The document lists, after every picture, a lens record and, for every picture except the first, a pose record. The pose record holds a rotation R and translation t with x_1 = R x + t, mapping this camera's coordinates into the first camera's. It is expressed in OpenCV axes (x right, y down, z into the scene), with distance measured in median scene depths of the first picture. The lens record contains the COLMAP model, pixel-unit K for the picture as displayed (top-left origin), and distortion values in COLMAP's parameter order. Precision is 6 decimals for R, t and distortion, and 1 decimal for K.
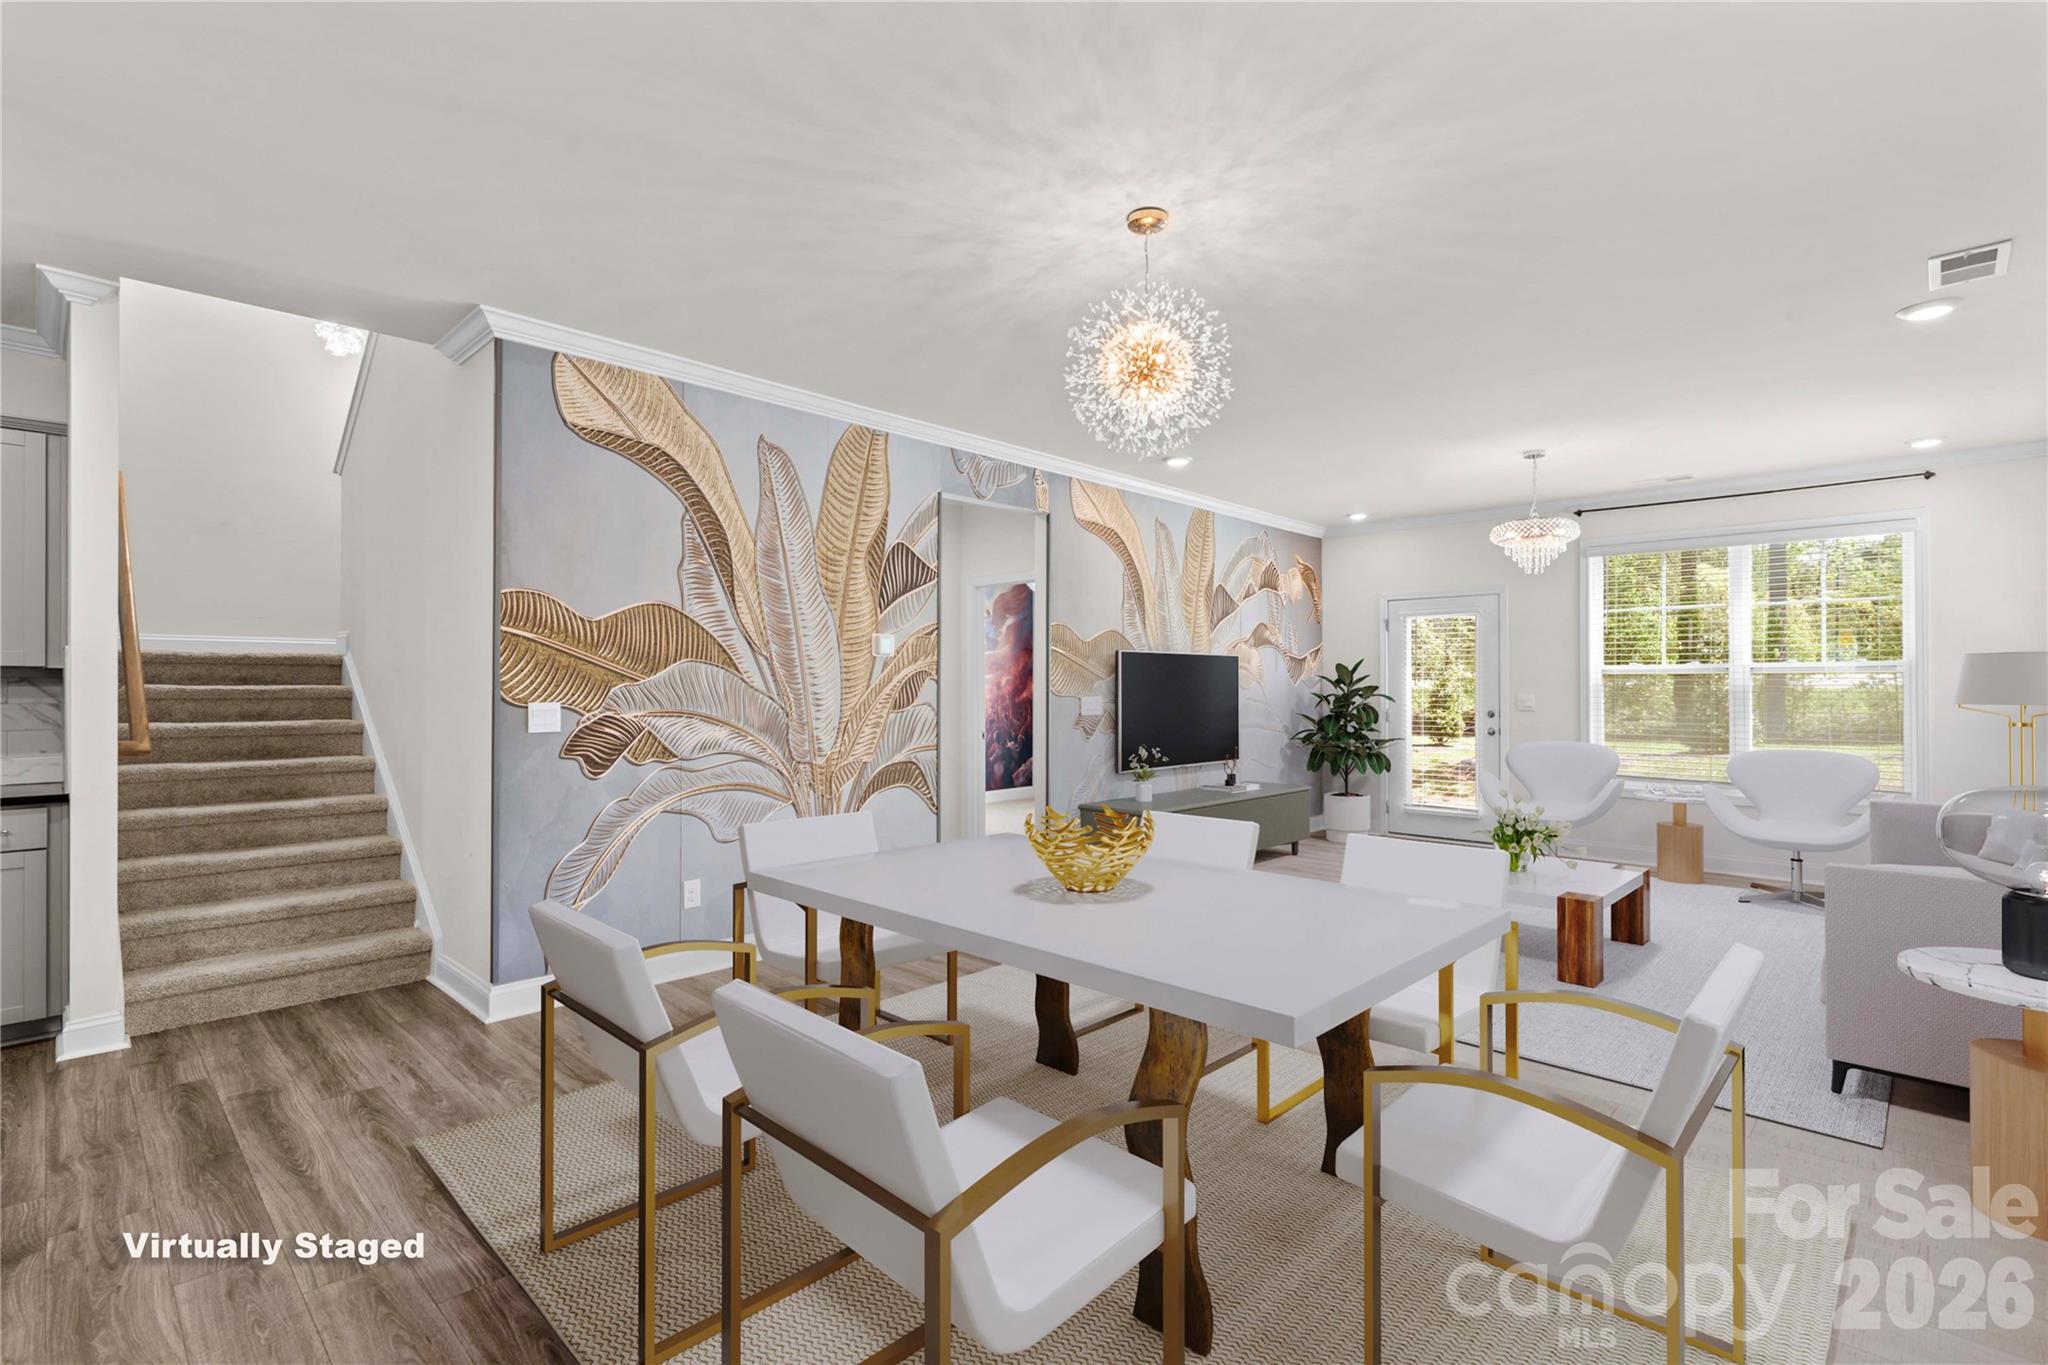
lens RADIAL K [[941.0, 0, 1013.1], [0, 941.0, 692.2], [0, 0, 1]] dist [0.001656, 0.000882]
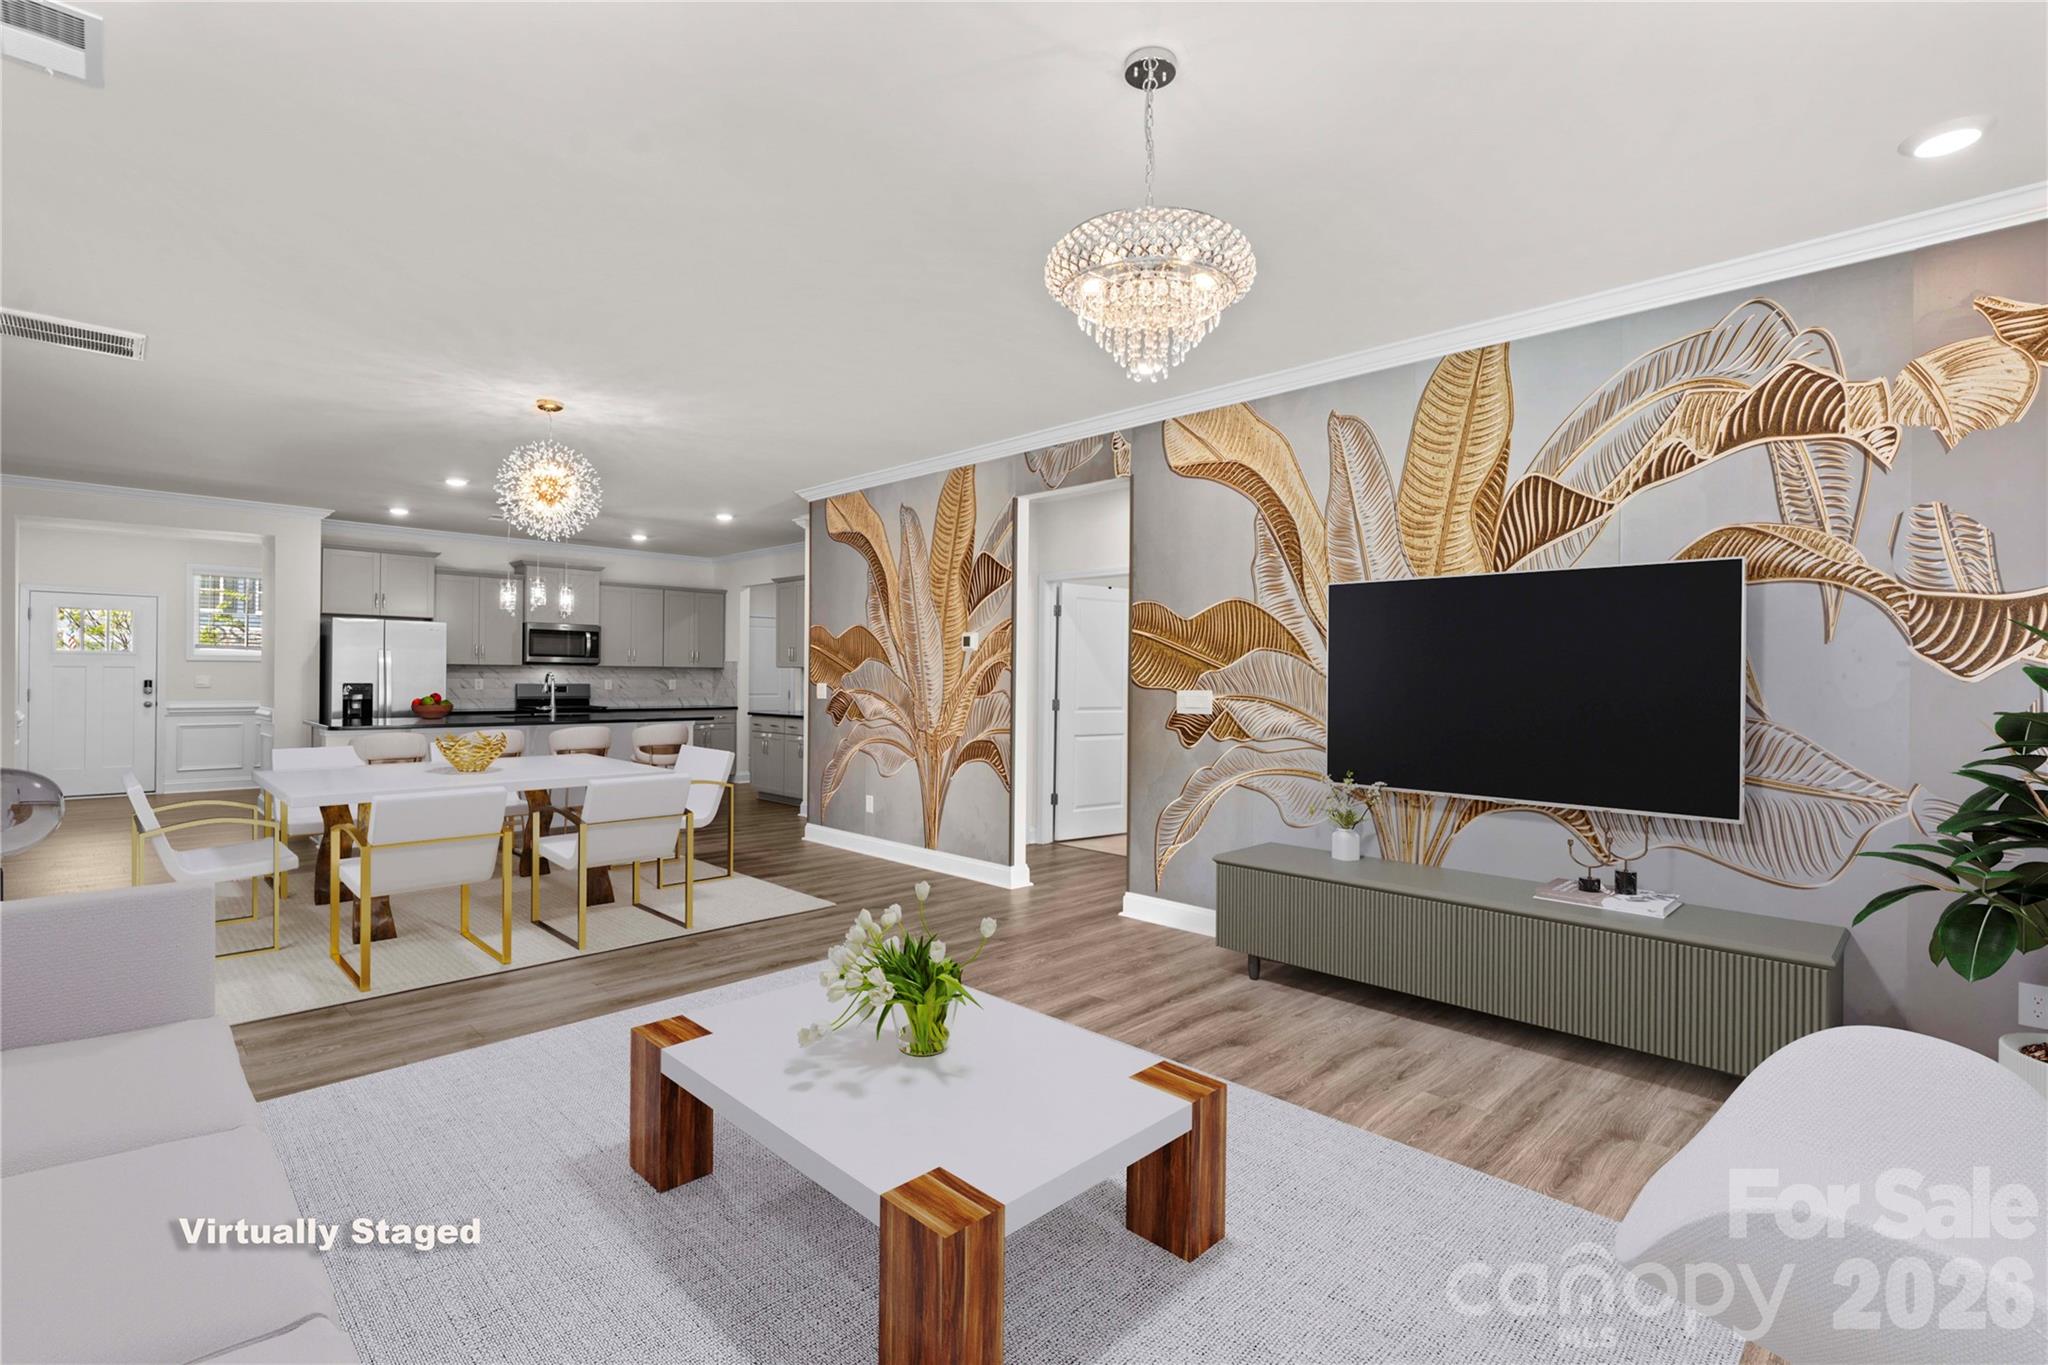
lens RADIAL K [[941.0, 0, 1028.3], [0, 941.0, 683.8], [0, 0, 1]] dist [0.001656, 0.000882]
pose [[-0.009596, 0.014638, -0.999847, 1.204113], [-0.006153, 0.999873, 0.014697, -0.015689], [0.999935, 0.006293, -0.009505, 1.218618]]
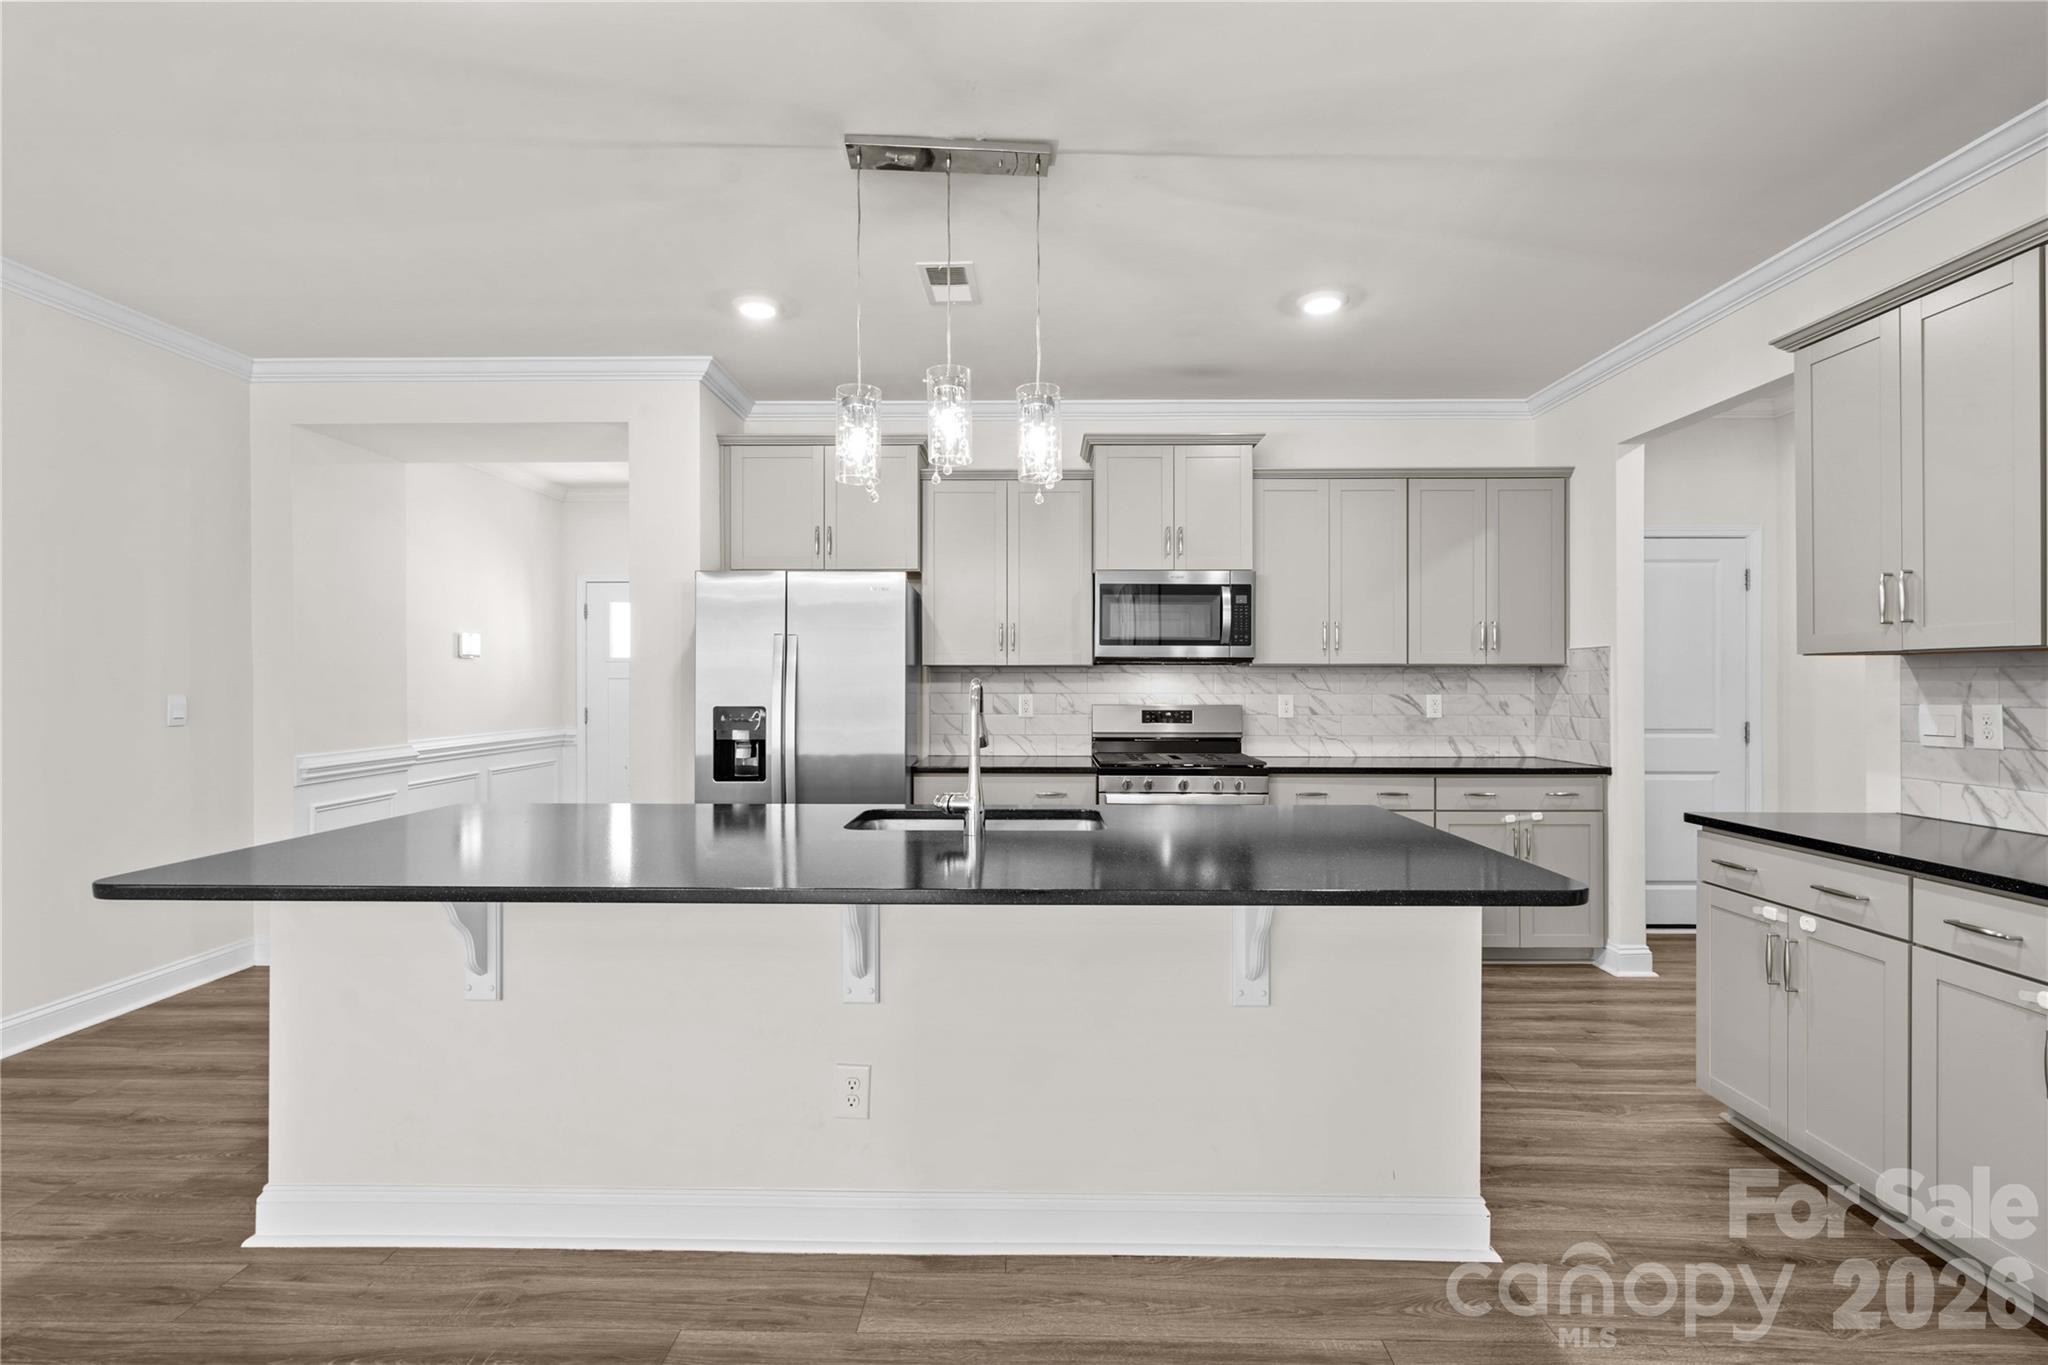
lens RADIAL K [[941.0, 0, 1016.1], [0, 941.0, 683.7], [0, 0, 1]] dist [0.001656, 0.000882]
pose [[-0.732518, 0.009085, -0.680687, -0.242684], [0.003610, 0.999949, 0.009462, -0.008892], [0.680738, 0.004474, -0.732514, 0.698112]]
